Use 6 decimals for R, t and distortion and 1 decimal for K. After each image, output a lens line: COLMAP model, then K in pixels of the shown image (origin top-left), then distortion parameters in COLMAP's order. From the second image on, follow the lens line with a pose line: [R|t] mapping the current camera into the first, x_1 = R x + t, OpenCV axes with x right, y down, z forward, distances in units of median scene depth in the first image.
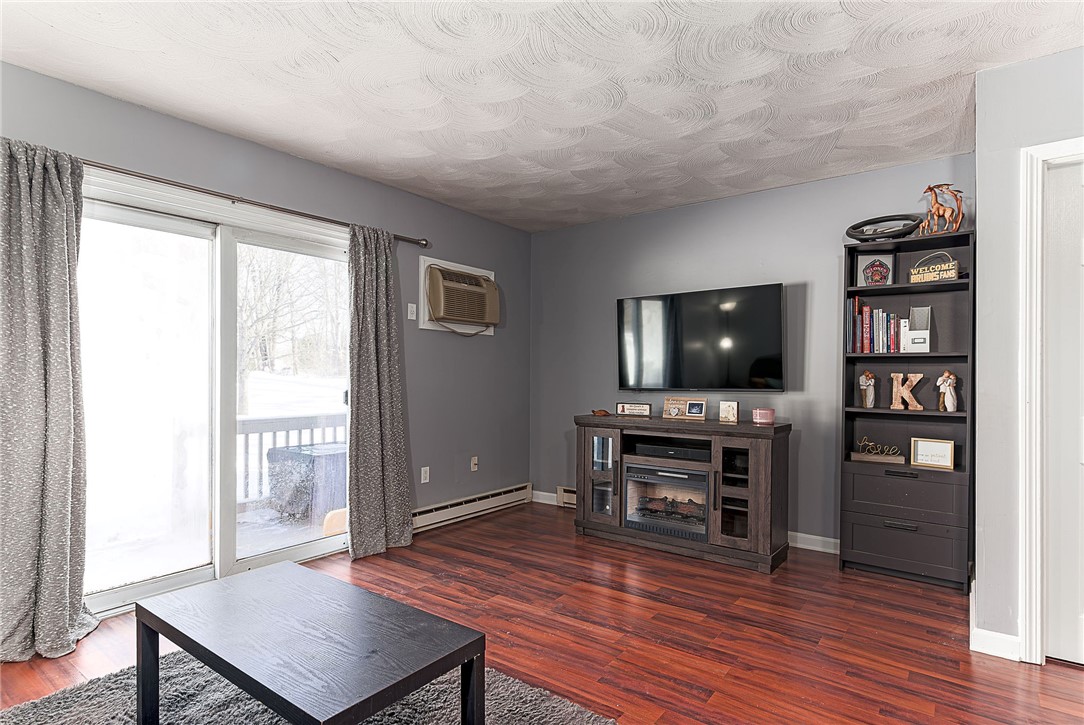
lens RADIAL K [[565.4, 0, 543.0], [0, 565.4, 373.9], [0, 0, 1]] dist [0.001863, -0.000995]
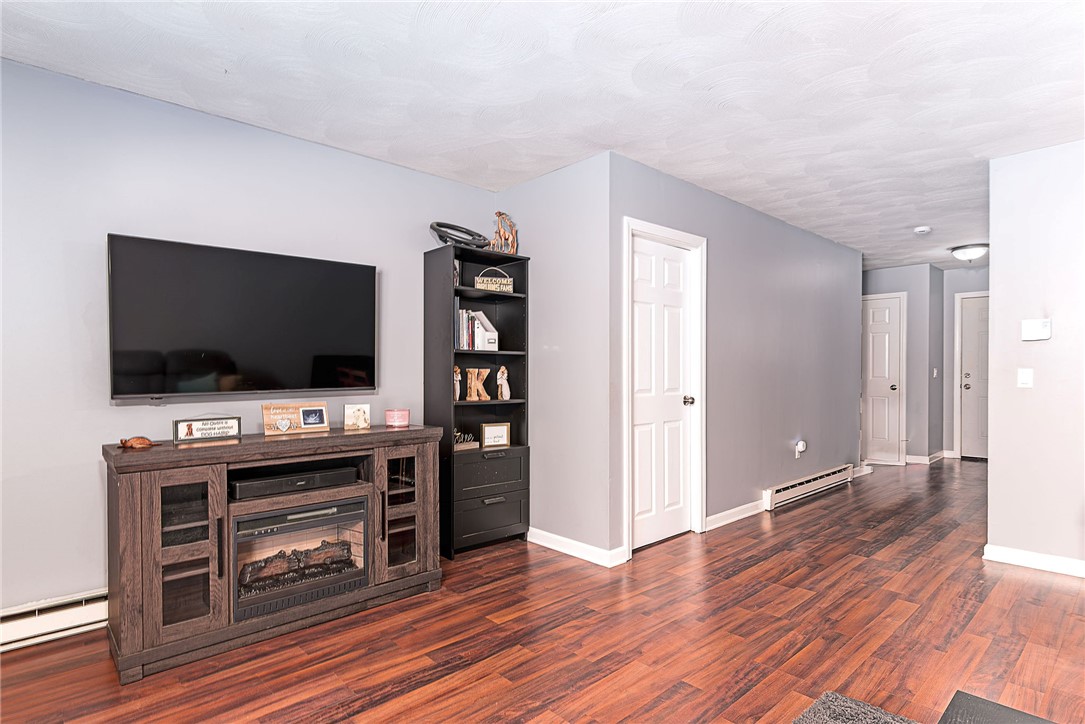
lens RADIAL K [[565.9, 0, 542.7], [0, 565.9, 382.9], [0, 0, 1]] dist [0.001863, -0.000995]
pose [[0.175169, -0.025085, 0.984219, -0.463404], [0.002345, 0.999683, 0.025062, -0.000846], [-0.984536, -0.002082, 0.175173, 0.676186]]
